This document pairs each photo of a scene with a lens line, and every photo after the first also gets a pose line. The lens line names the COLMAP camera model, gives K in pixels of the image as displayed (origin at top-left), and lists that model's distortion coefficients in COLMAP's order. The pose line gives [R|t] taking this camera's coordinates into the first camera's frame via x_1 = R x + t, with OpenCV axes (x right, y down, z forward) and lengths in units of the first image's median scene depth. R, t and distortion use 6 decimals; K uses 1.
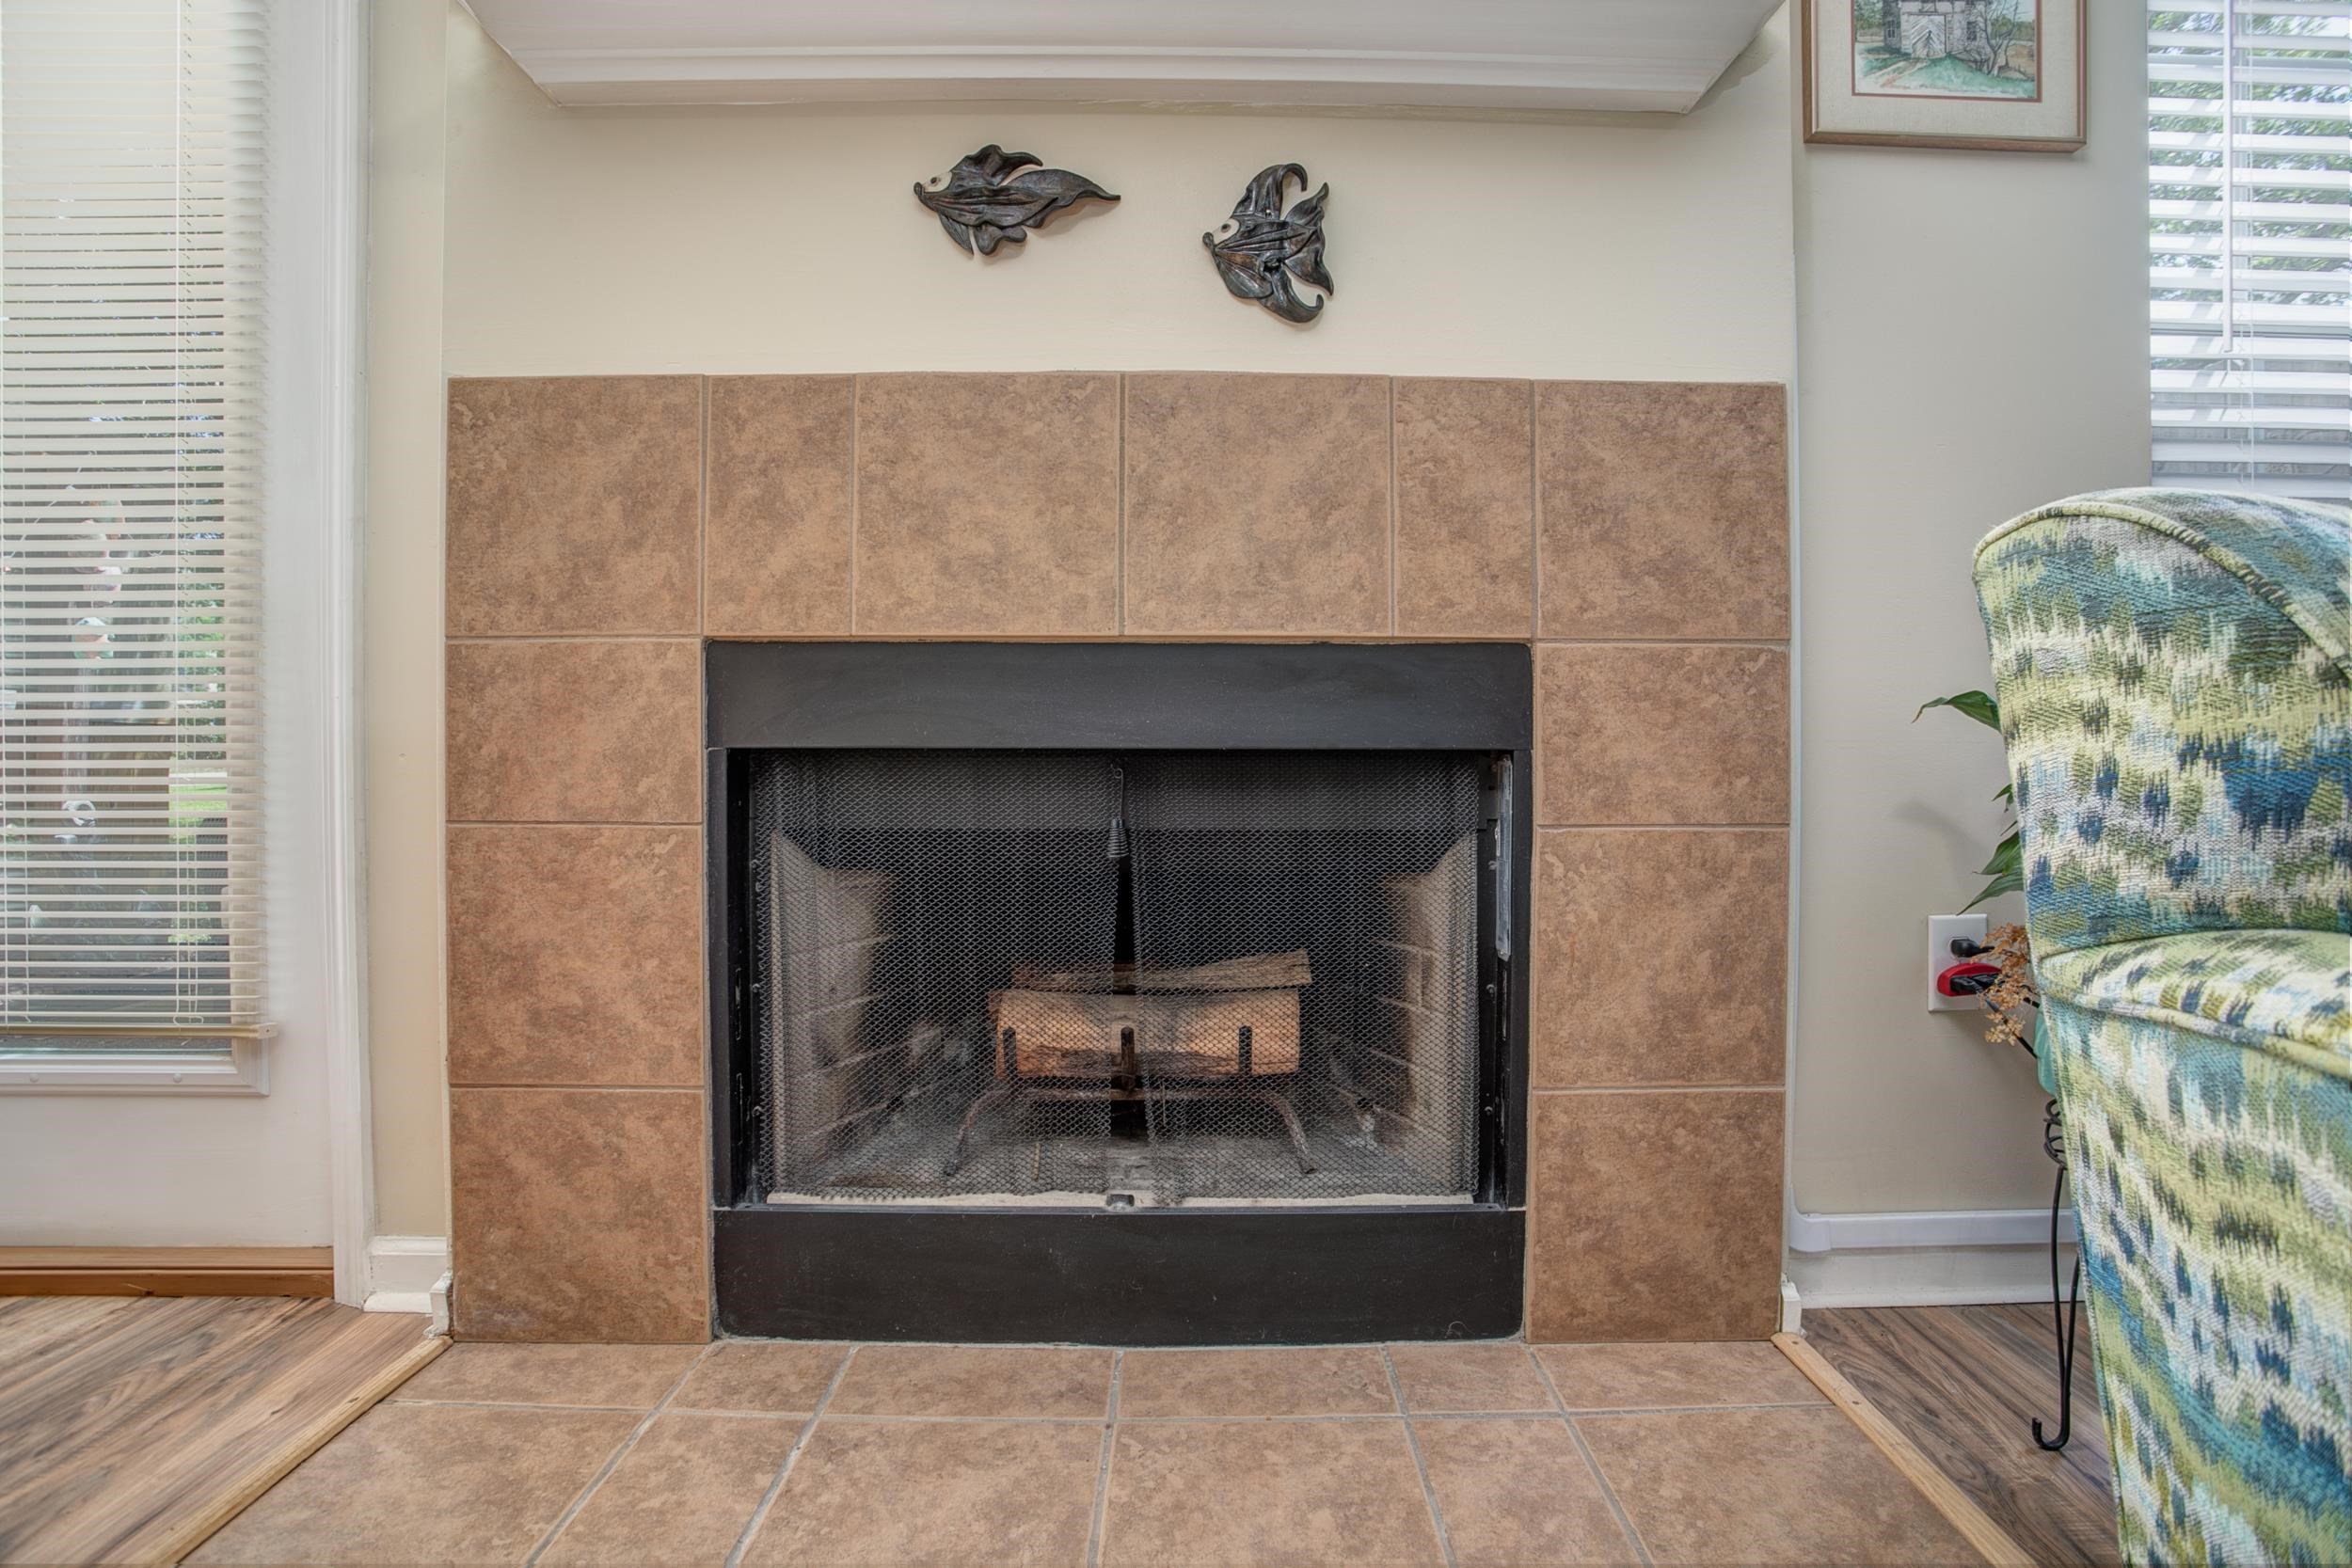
lens RADIAL K [[1131.5, 0, 1205.7], [0, 1131.5, 750.4], [0, 0, 1]] dist [-0.056267, 0.030333]
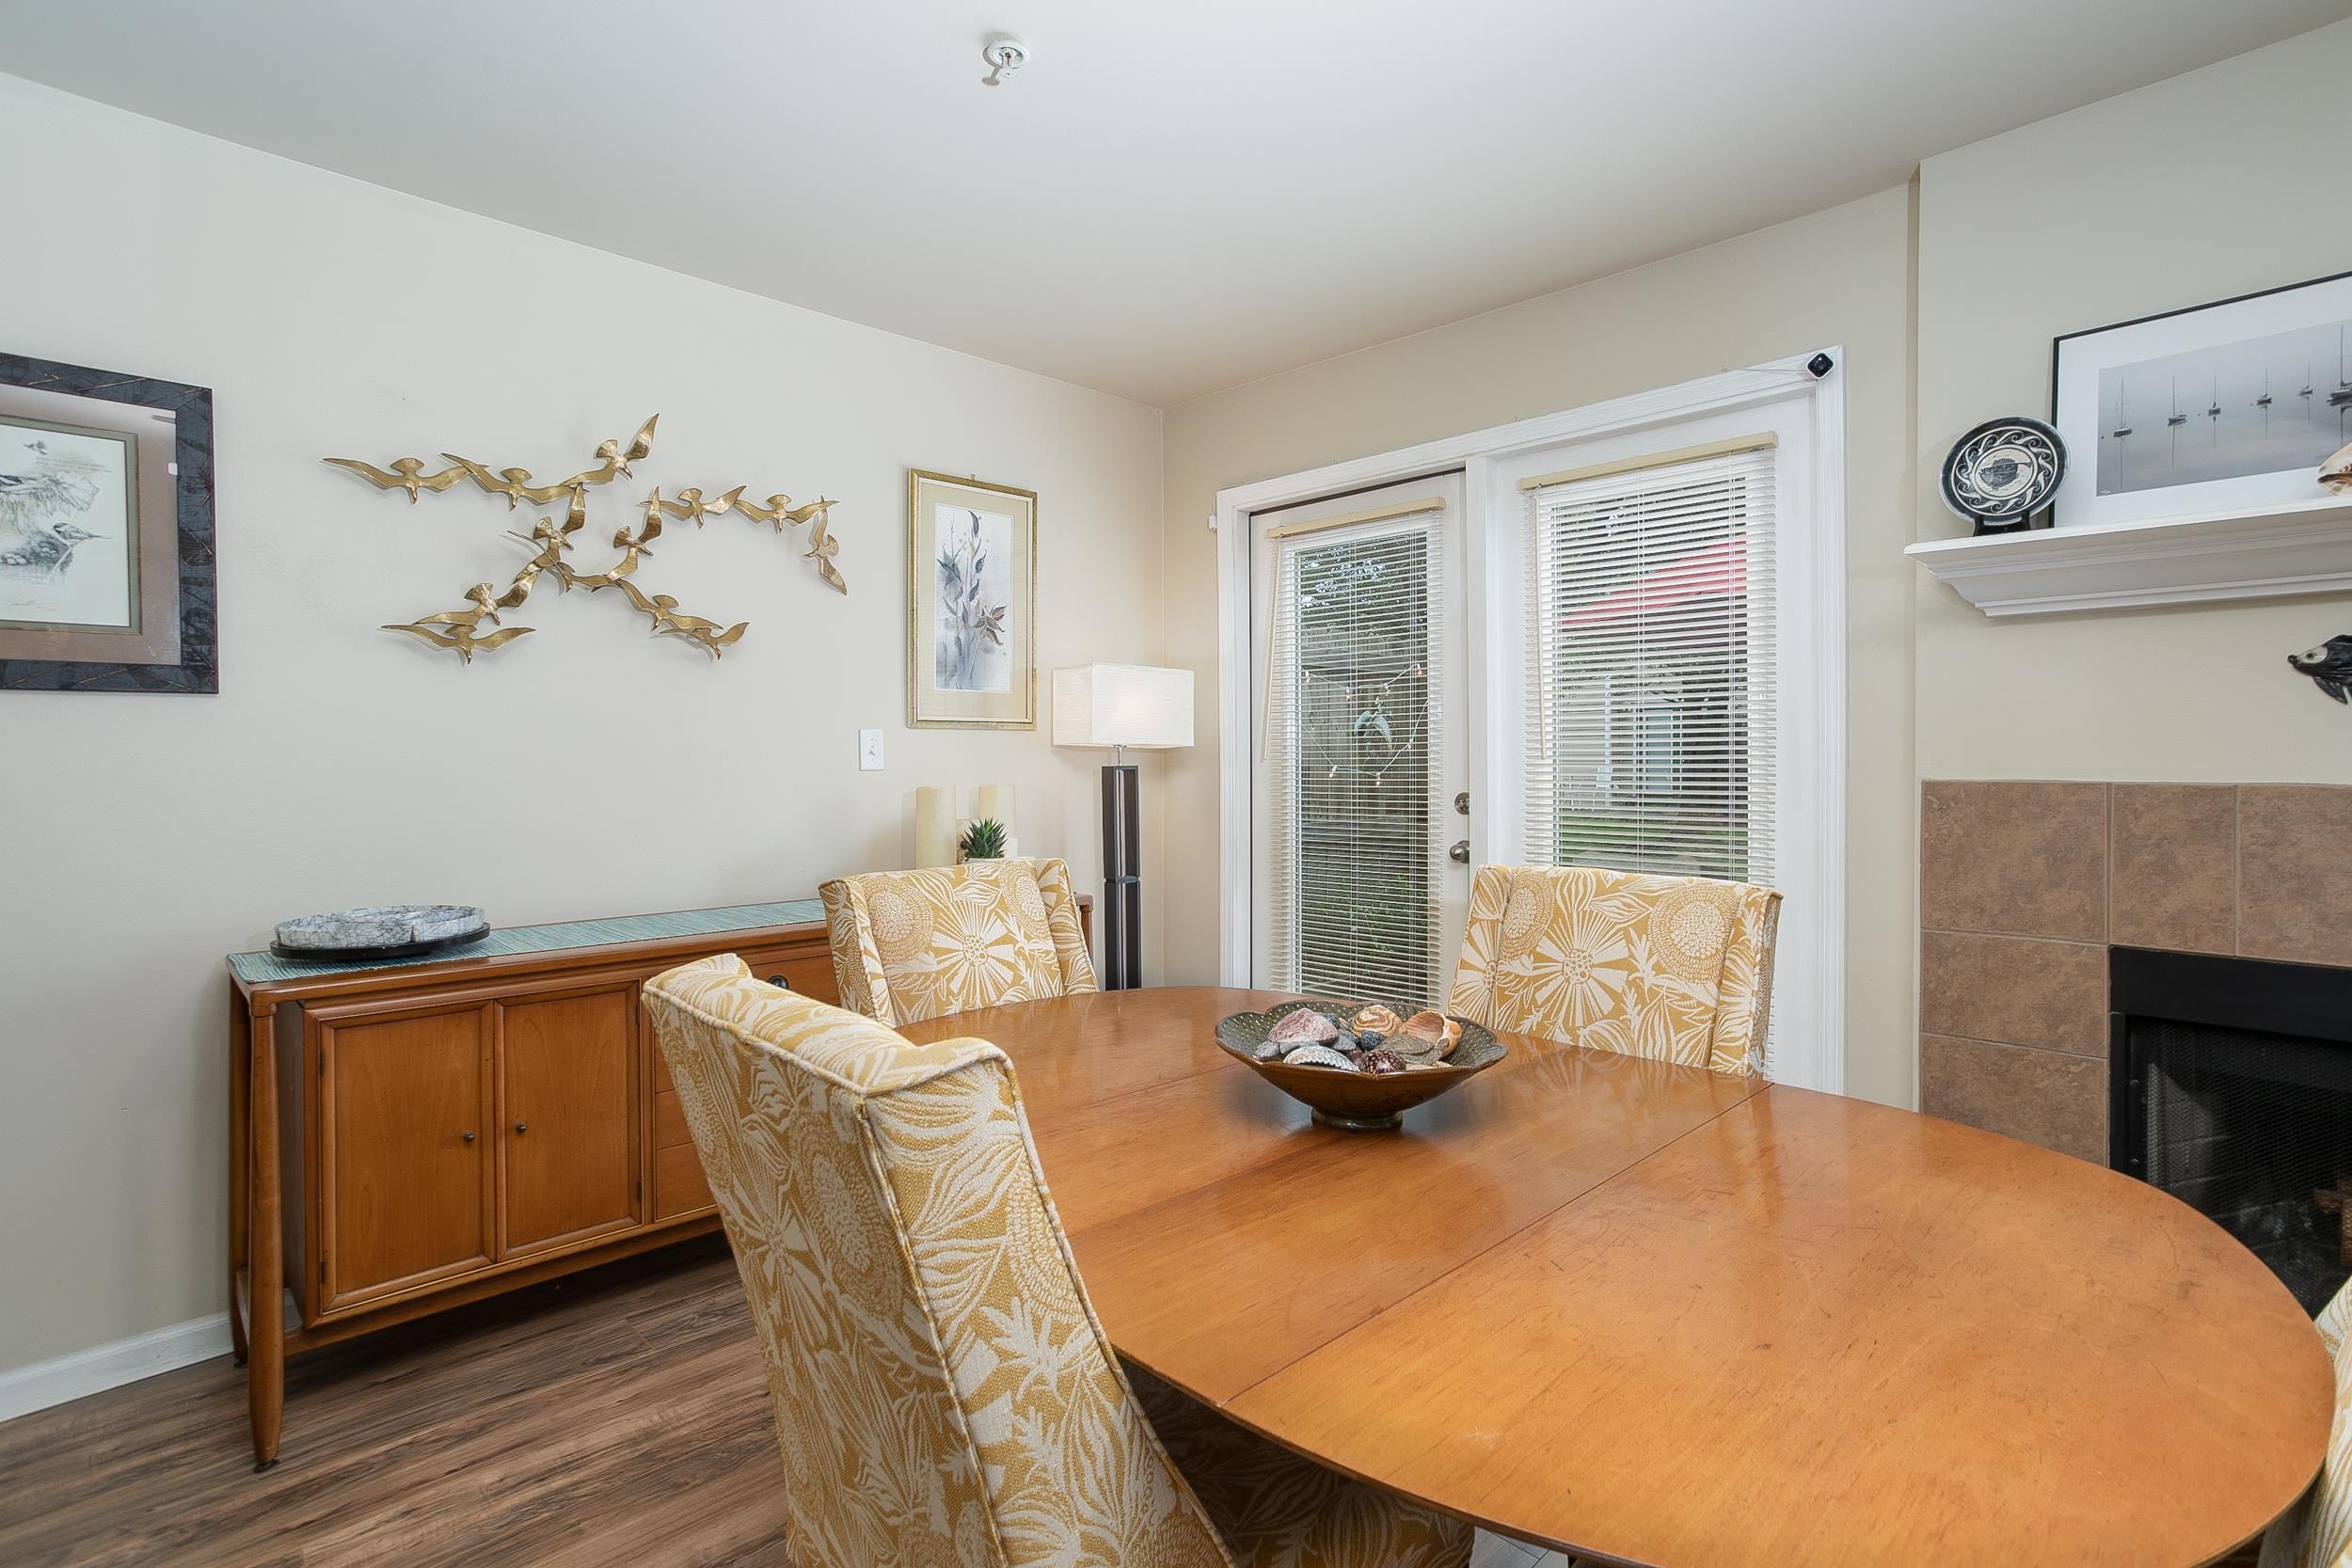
lens RADIAL K [[1131.5, 0, 1189.3], [0, 1131.5, 759.8], [0, 0, 1]] dist [-0.056267, 0.030333]
pose [[0.699758, 0.000970, -0.714379, -0.238086], [0.004230, 0.999976, 0.005501, -0.384890], [0.714367, -0.006871, 0.699737, -1.077337]]
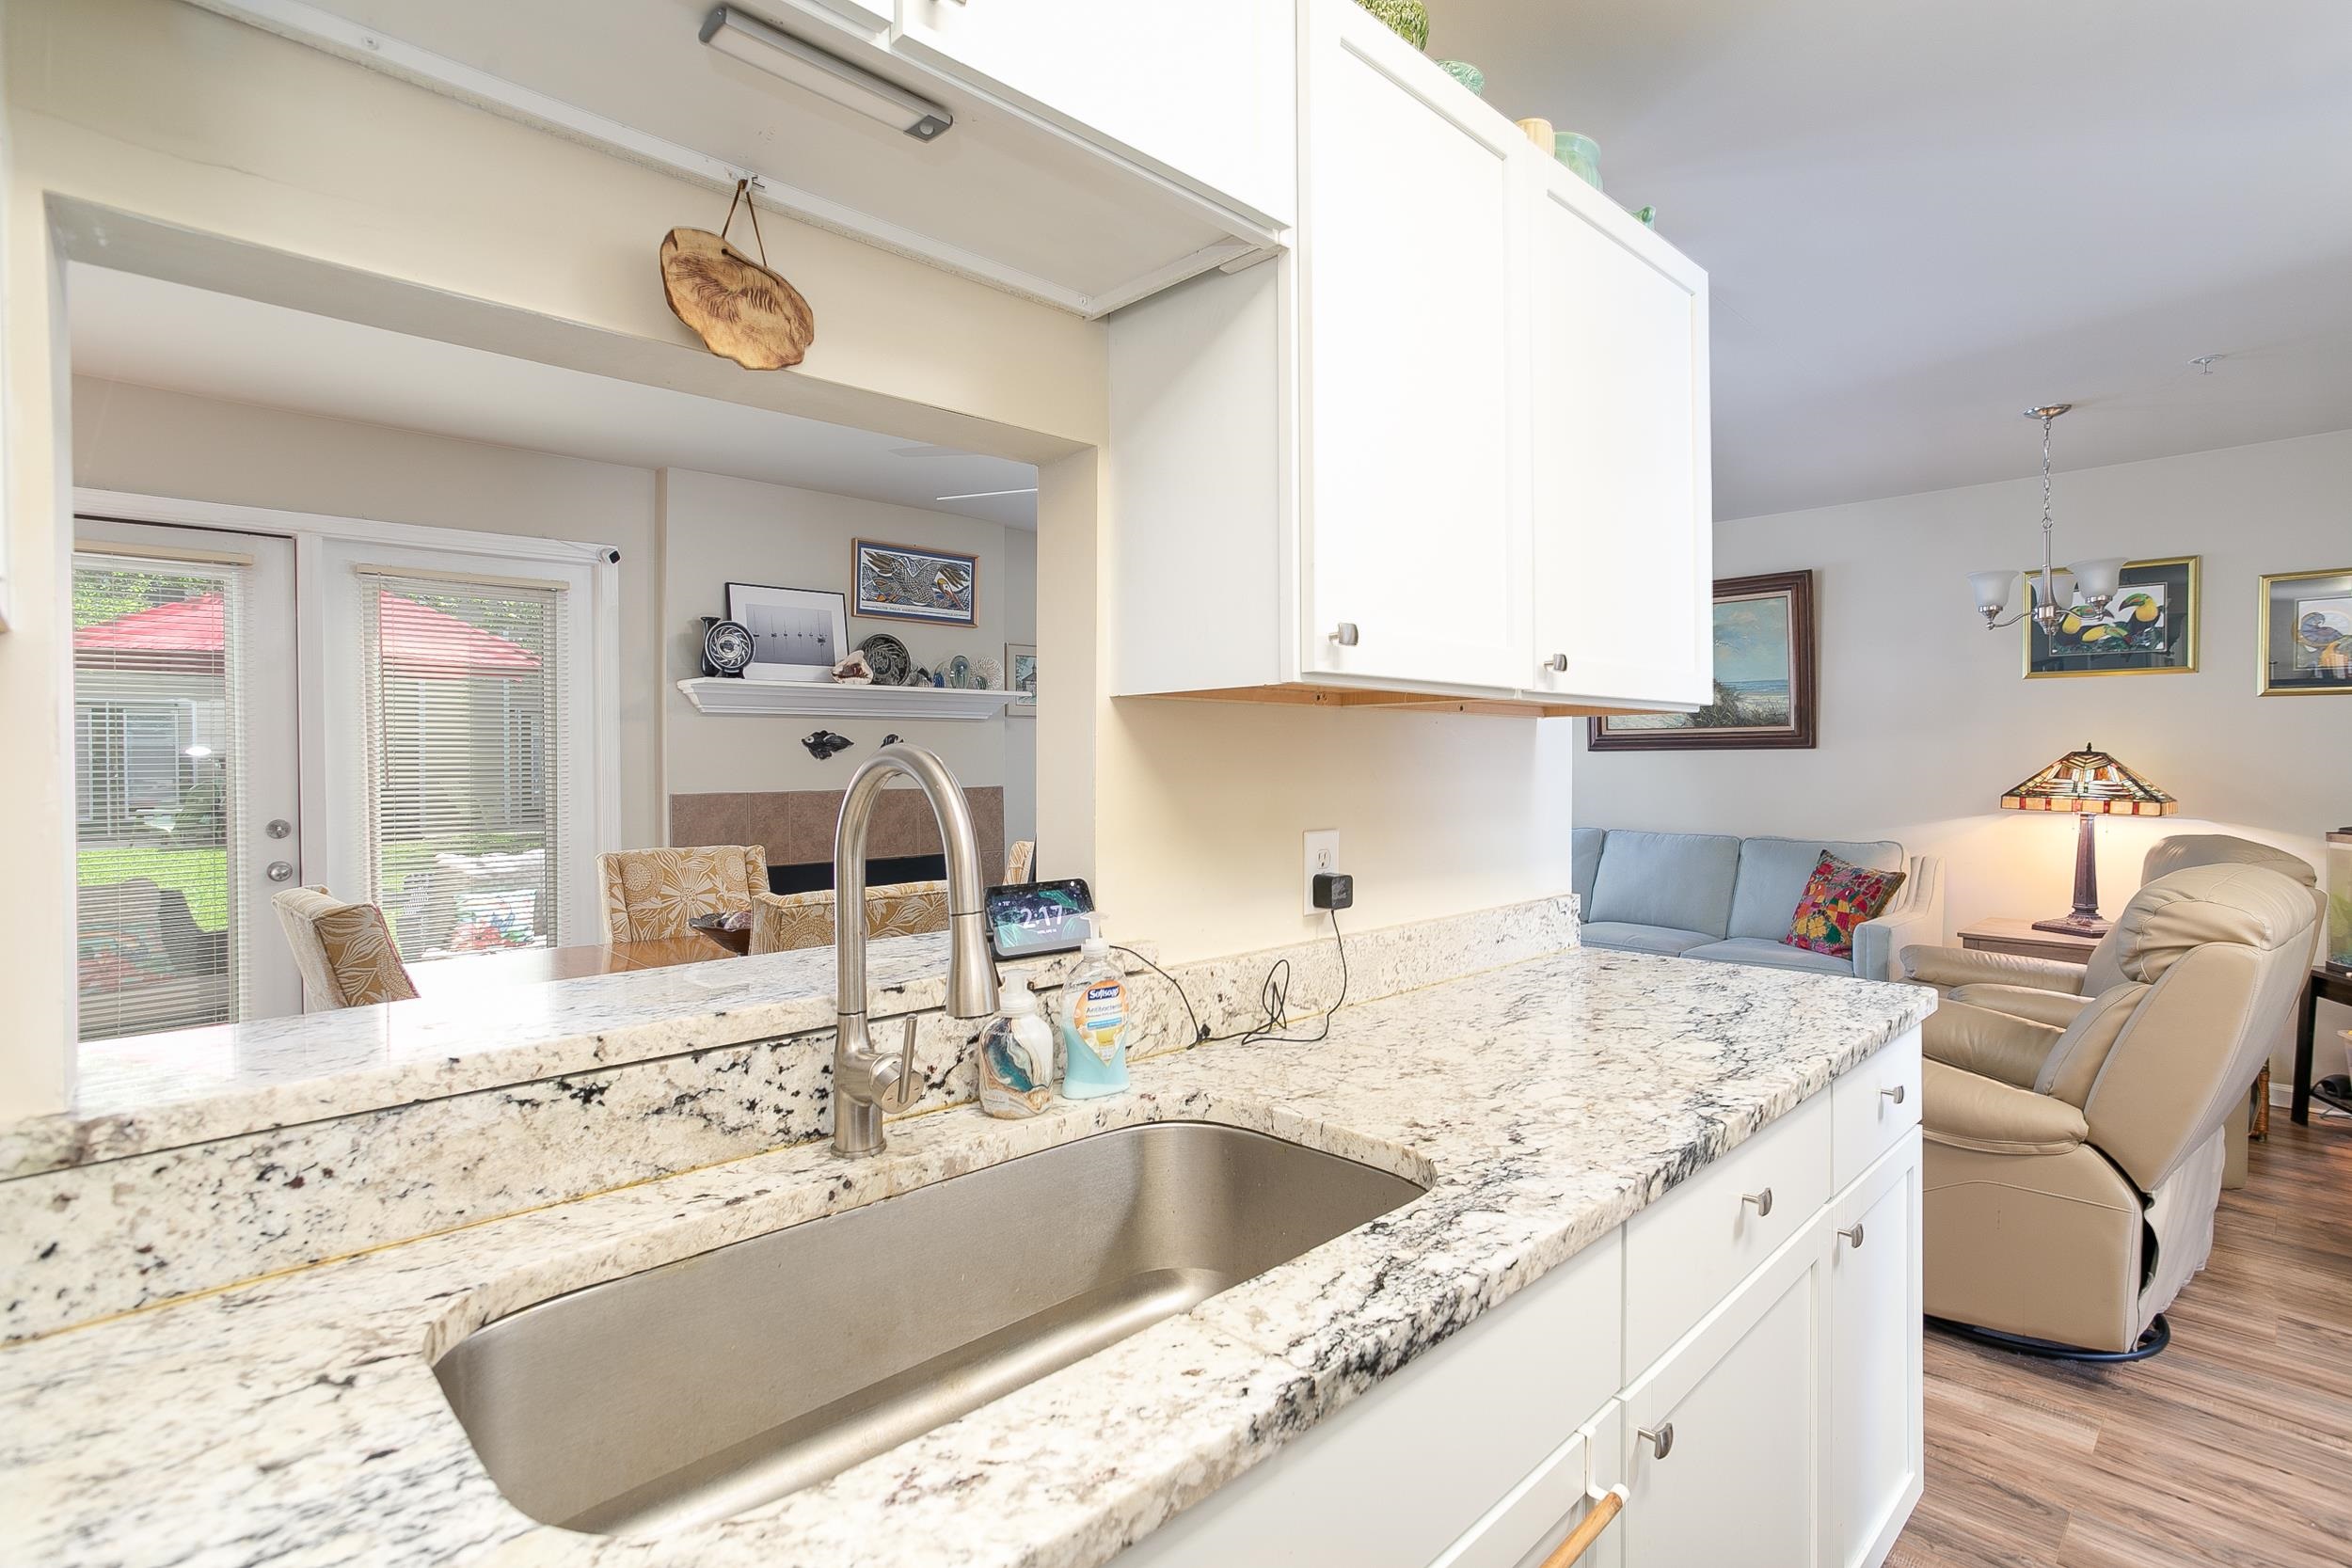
lens RADIAL K [[1131.5, 0, 1207.5], [0, 1131.5, 771.0], [0, 0, 1]] dist [-0.056267, 0.030333]
pose [[0.711551, -0.012238, 0.702528, -1.904722], [0.002878, 0.999891, 0.014504, -0.454123], [-0.702629, -0.008298, 0.711508, -2.543966]]
